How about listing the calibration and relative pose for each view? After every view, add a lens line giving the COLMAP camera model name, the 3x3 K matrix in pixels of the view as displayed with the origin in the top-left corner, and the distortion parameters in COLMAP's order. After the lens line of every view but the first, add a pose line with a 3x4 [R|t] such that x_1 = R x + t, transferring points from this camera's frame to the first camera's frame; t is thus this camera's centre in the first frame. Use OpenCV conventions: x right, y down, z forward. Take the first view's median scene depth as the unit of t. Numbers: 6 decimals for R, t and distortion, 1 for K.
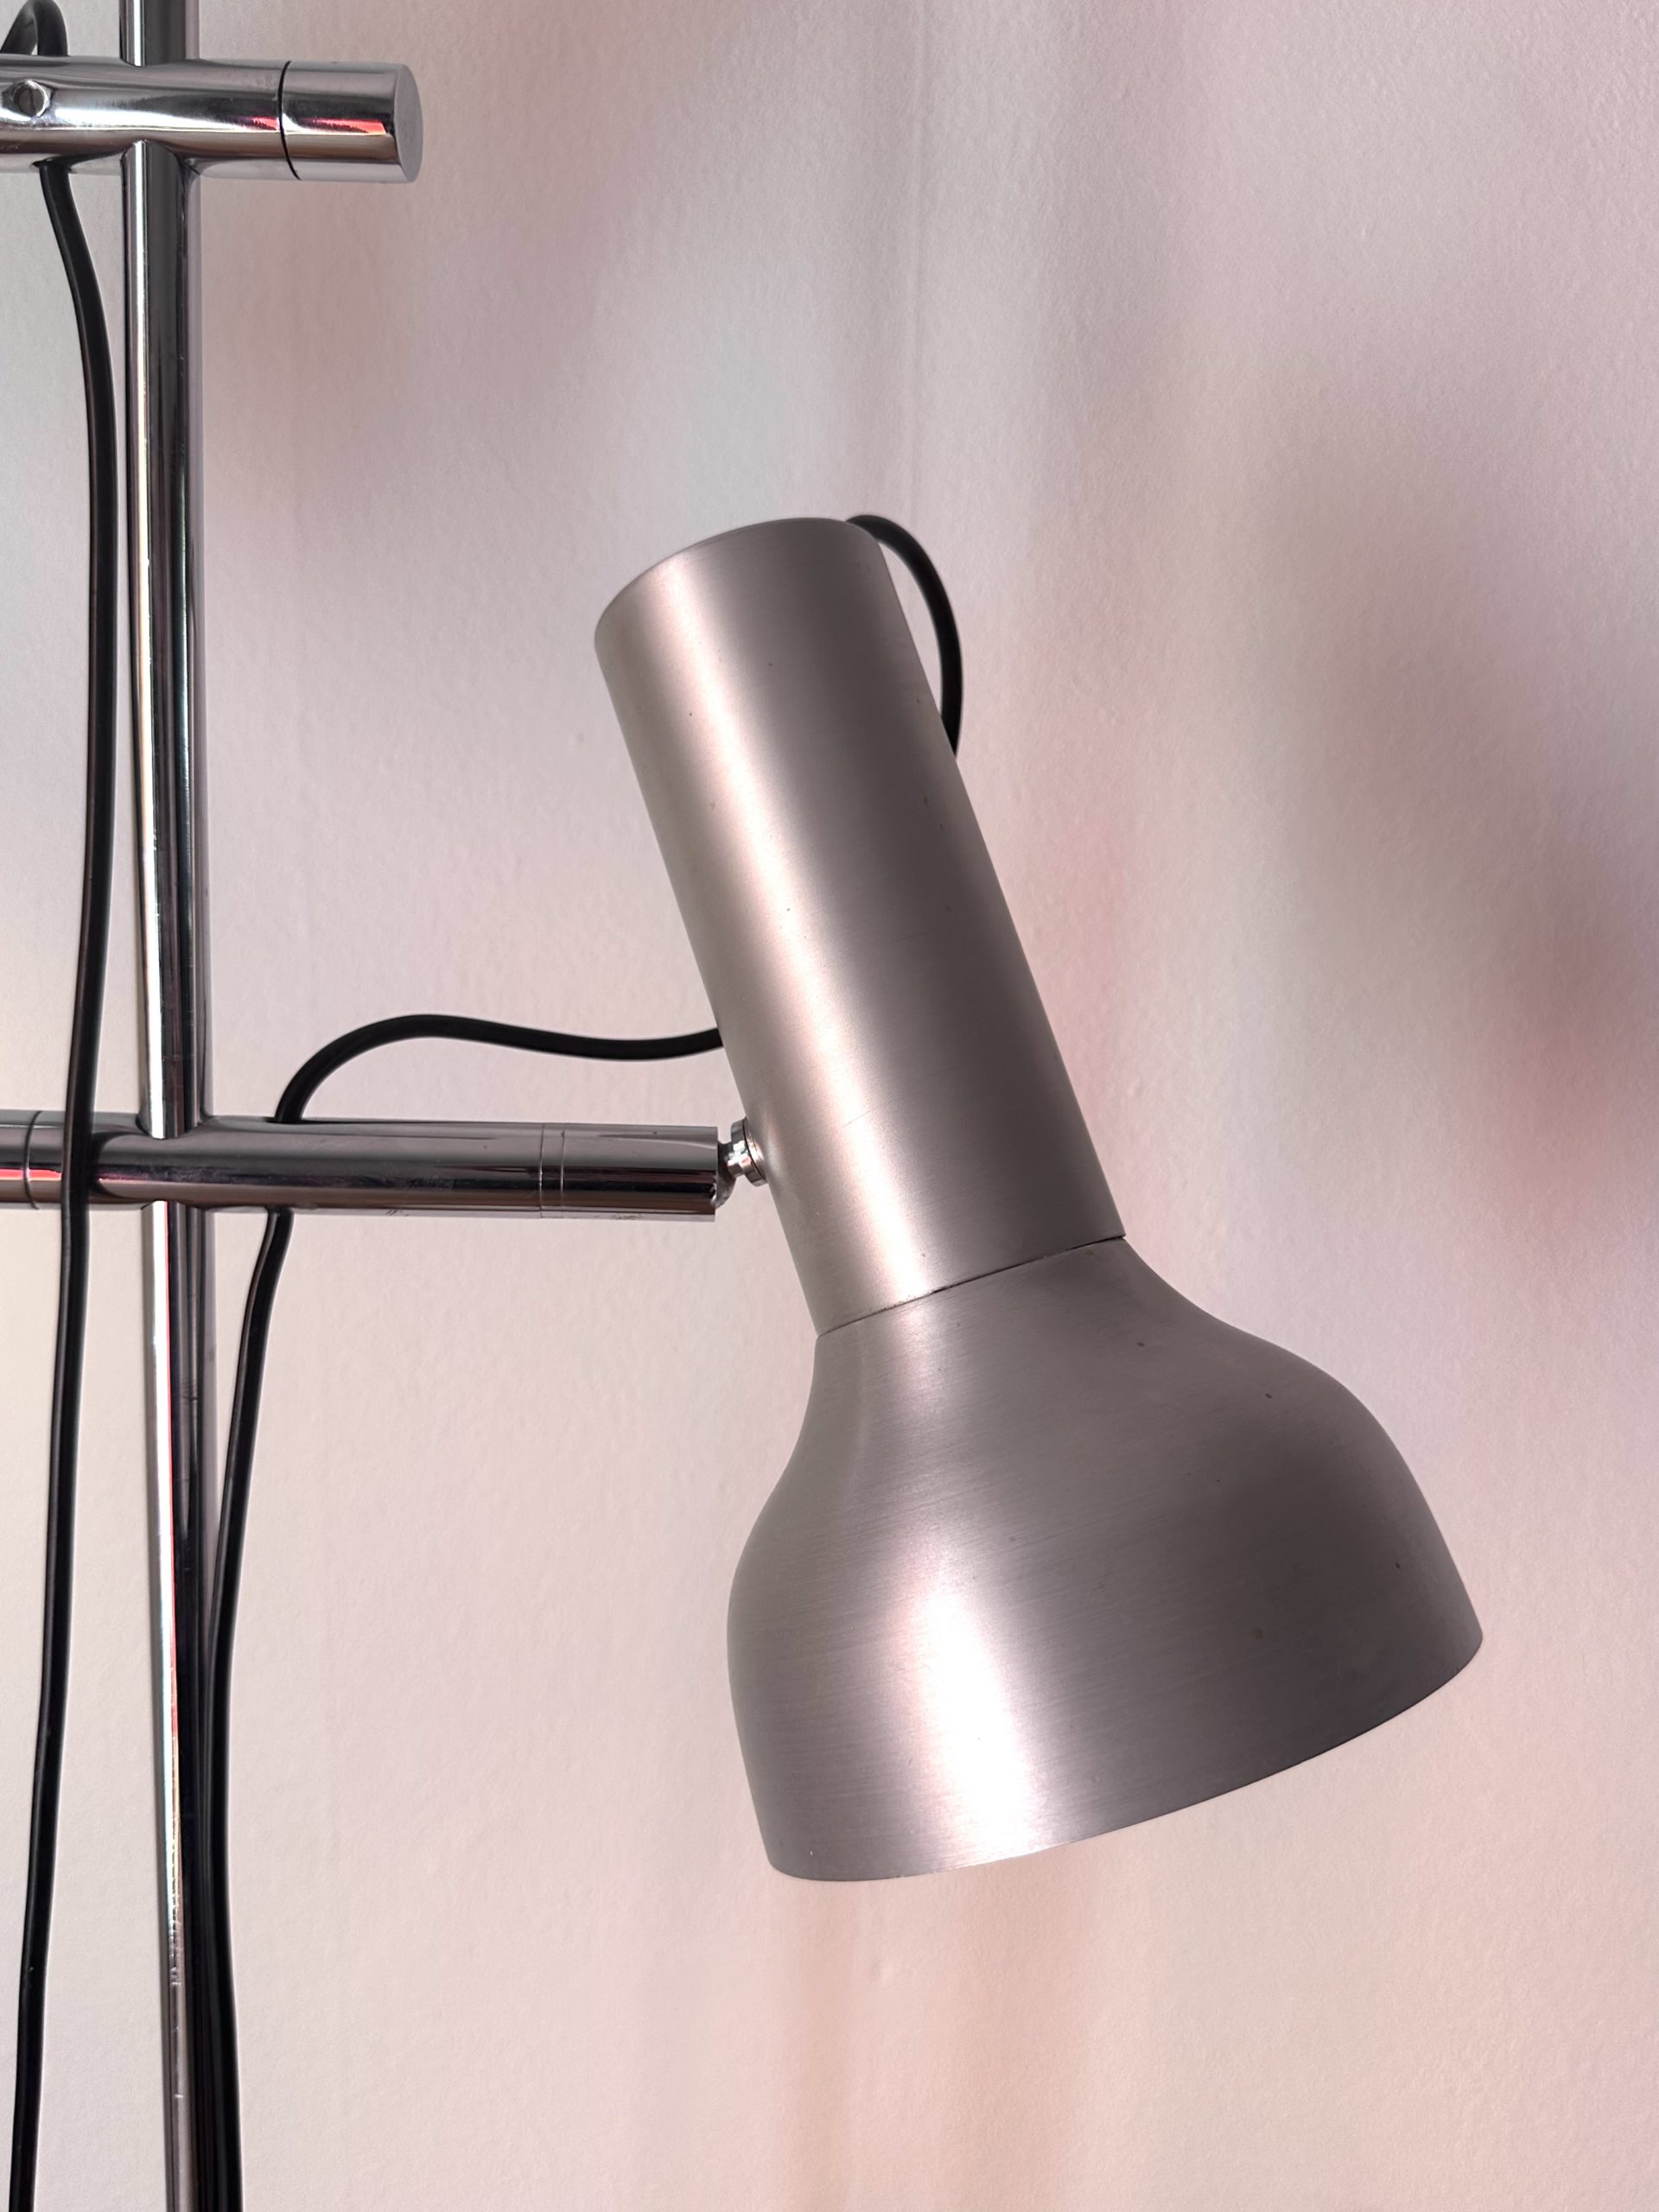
lens RADIAL K [[1865.7, 0, 859.9], [0, 1865.7, 1105.3], [0, 0, 1]] dist [0.039495, -0.075977]
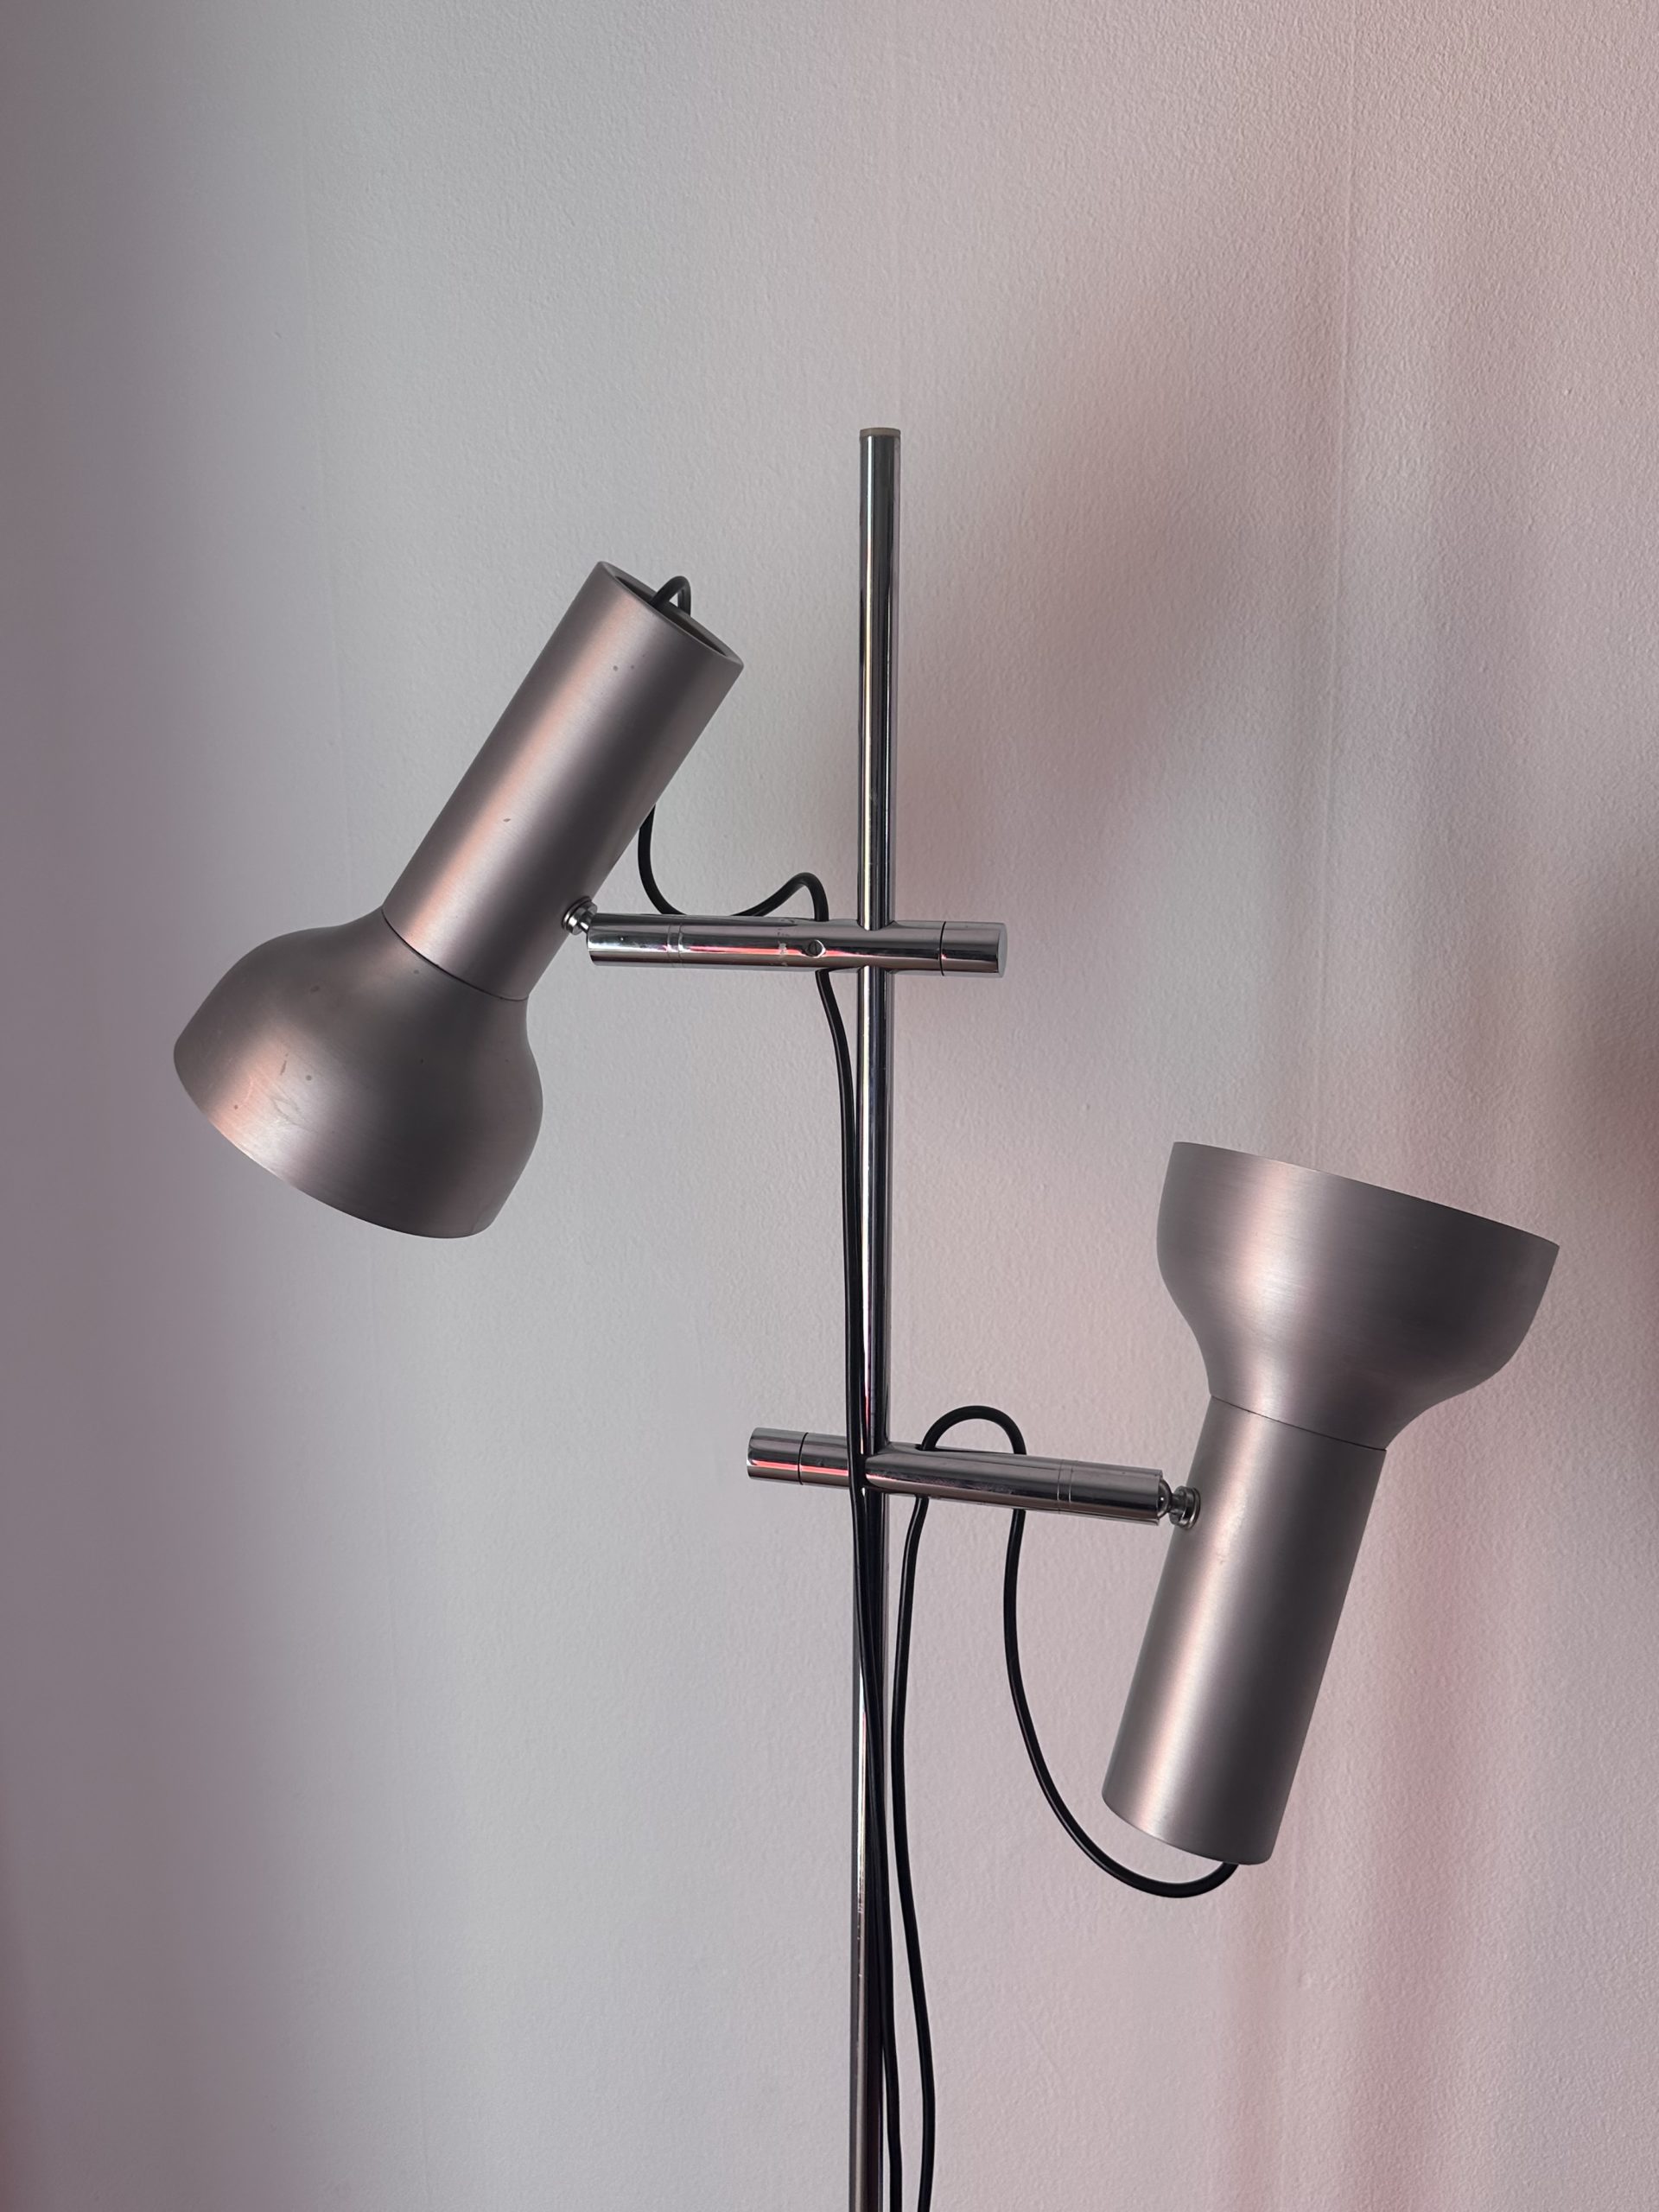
lens RADIAL K [[1865.7, 0, 793.3], [0, 1865.7, 1116.2], [0, 0, 1]] dist [0.039495, -0.075977]
pose [[0.952819, 0.011501, -0.303322, 0.079384], [-0.011884, 0.999929, 0.000583, -0.202863], [0.303307, 0.003049, 0.952888, -0.511787]]
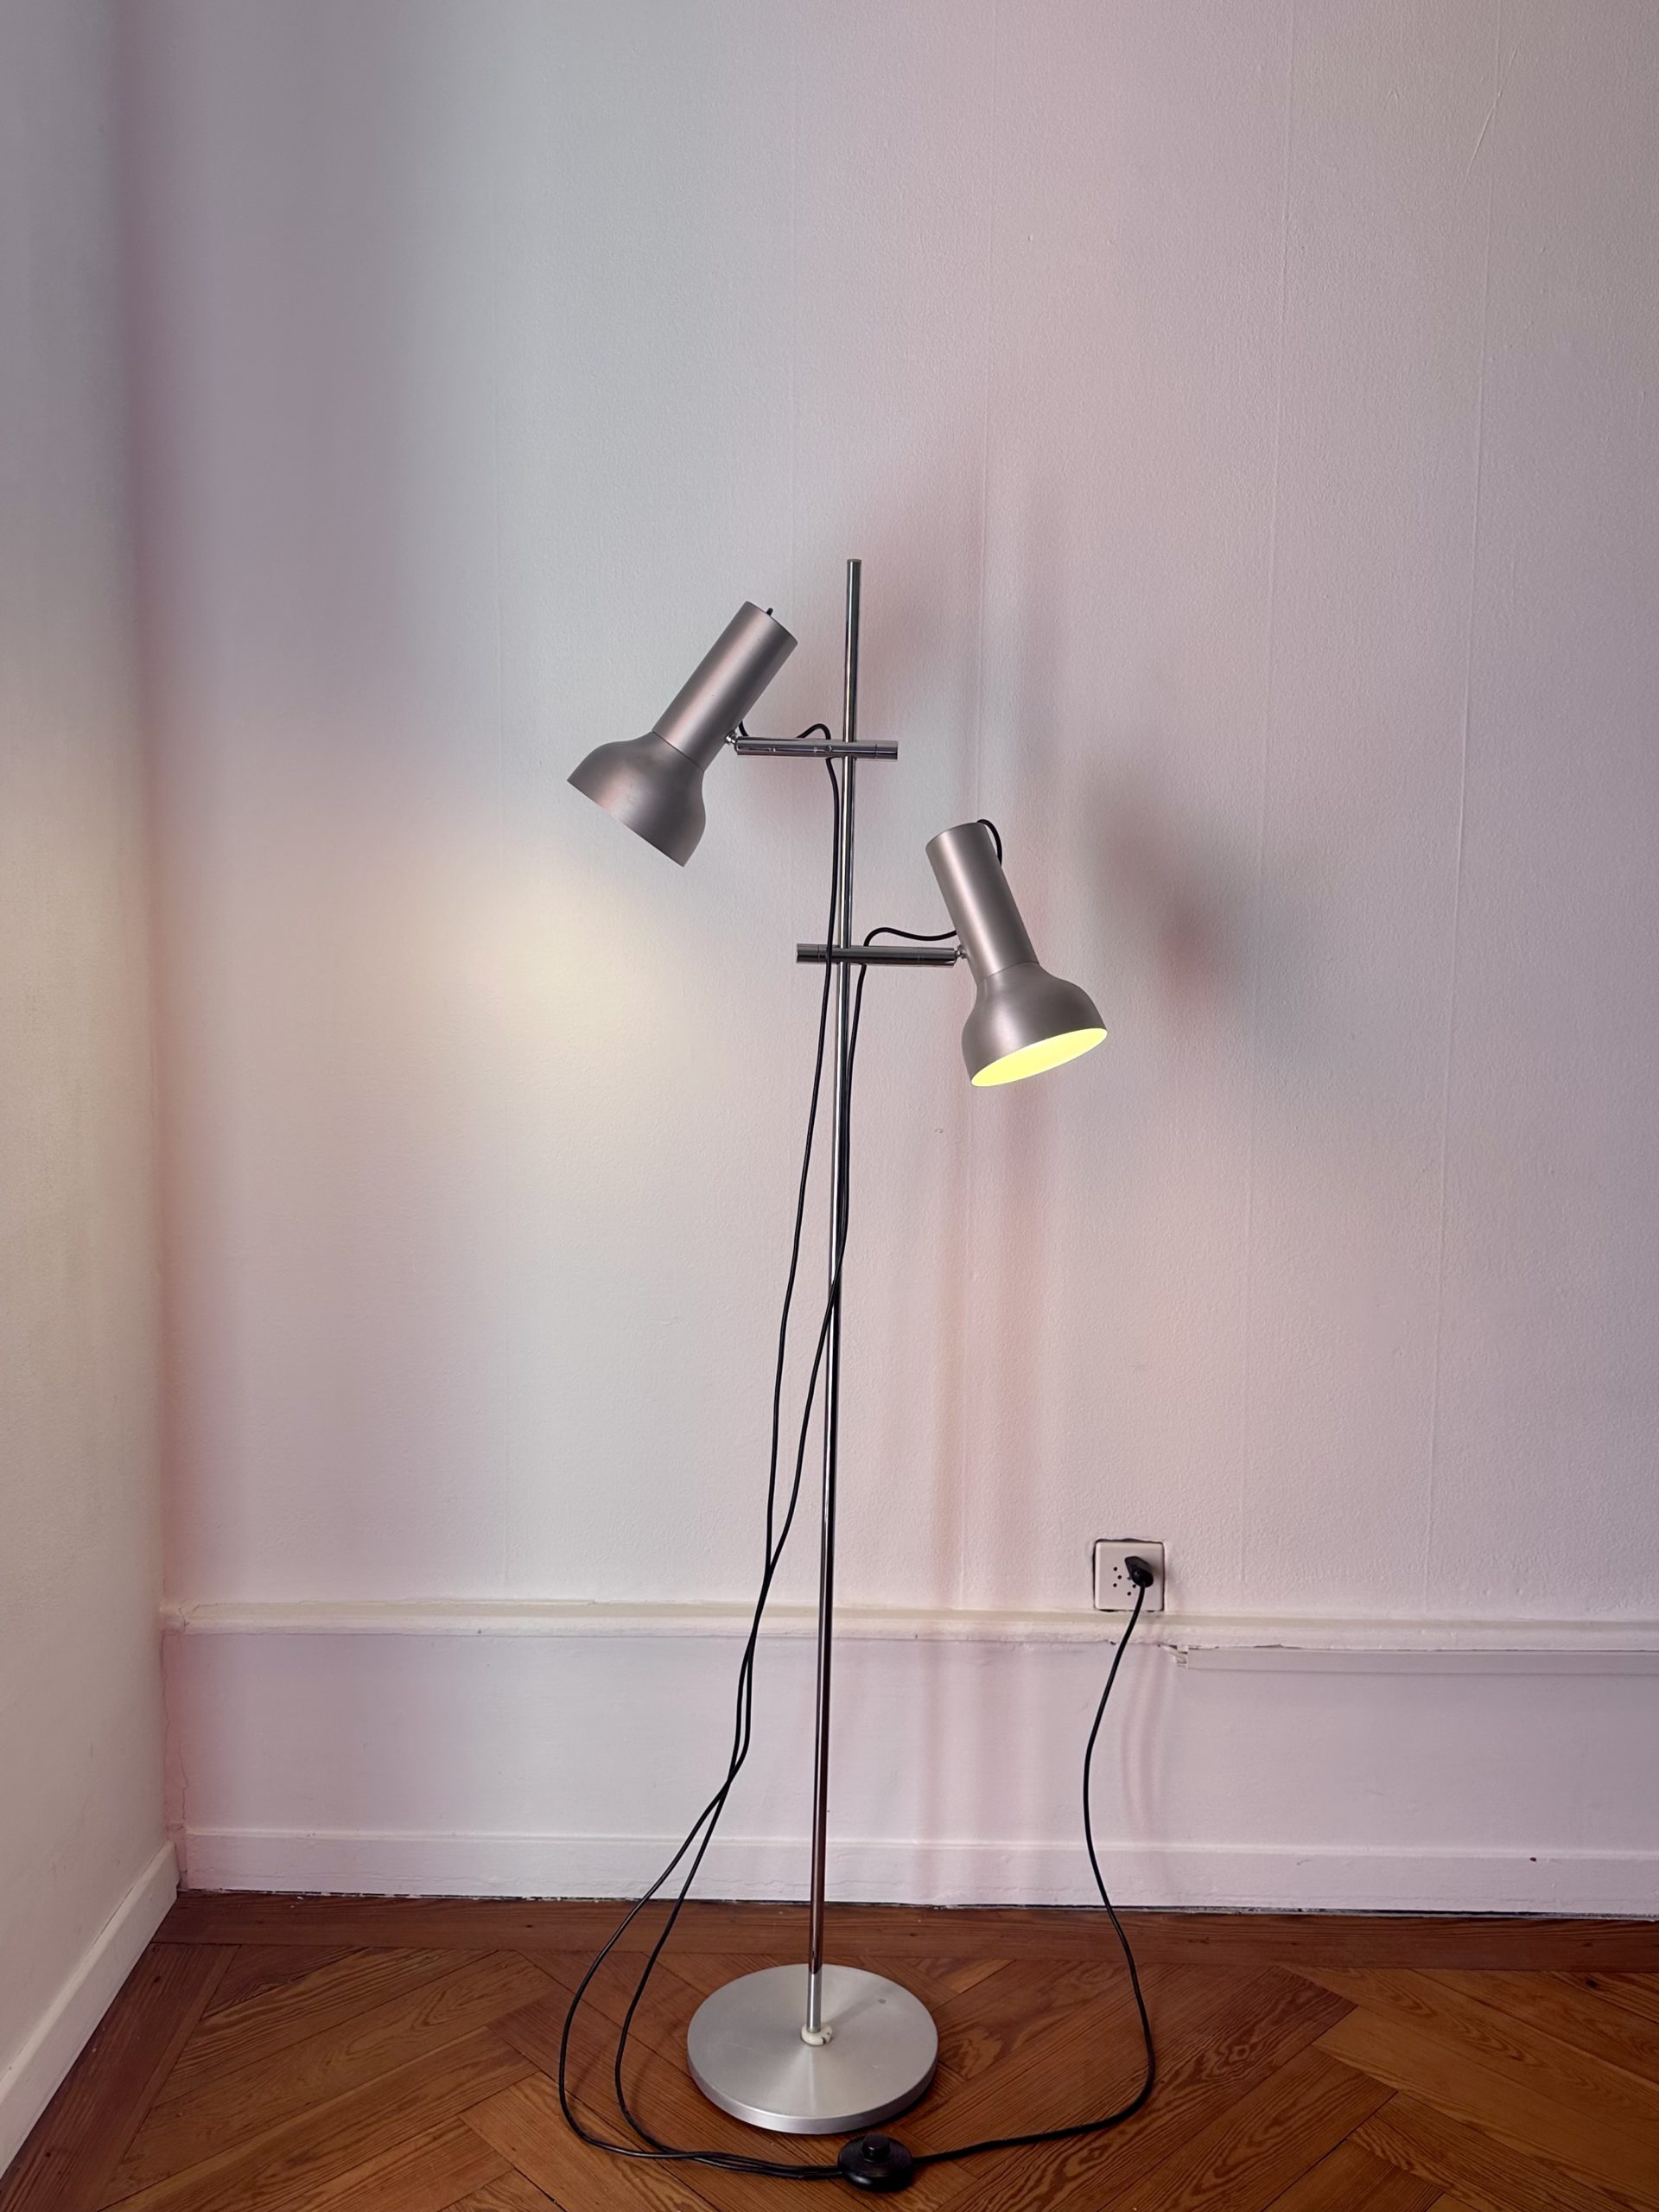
lens RADIAL K [[1865.7, 0, 779.2], [0, 1865.7, 1127.2], [0, 0, 1]] dist [0.039495, -0.075977]
pose [[0.999702, -0.014865, -0.019389, -0.279861], [0.013634, 0.997974, -0.062141, 0.482167], [0.020273, 0.061858, 0.997879, -2.371599]]
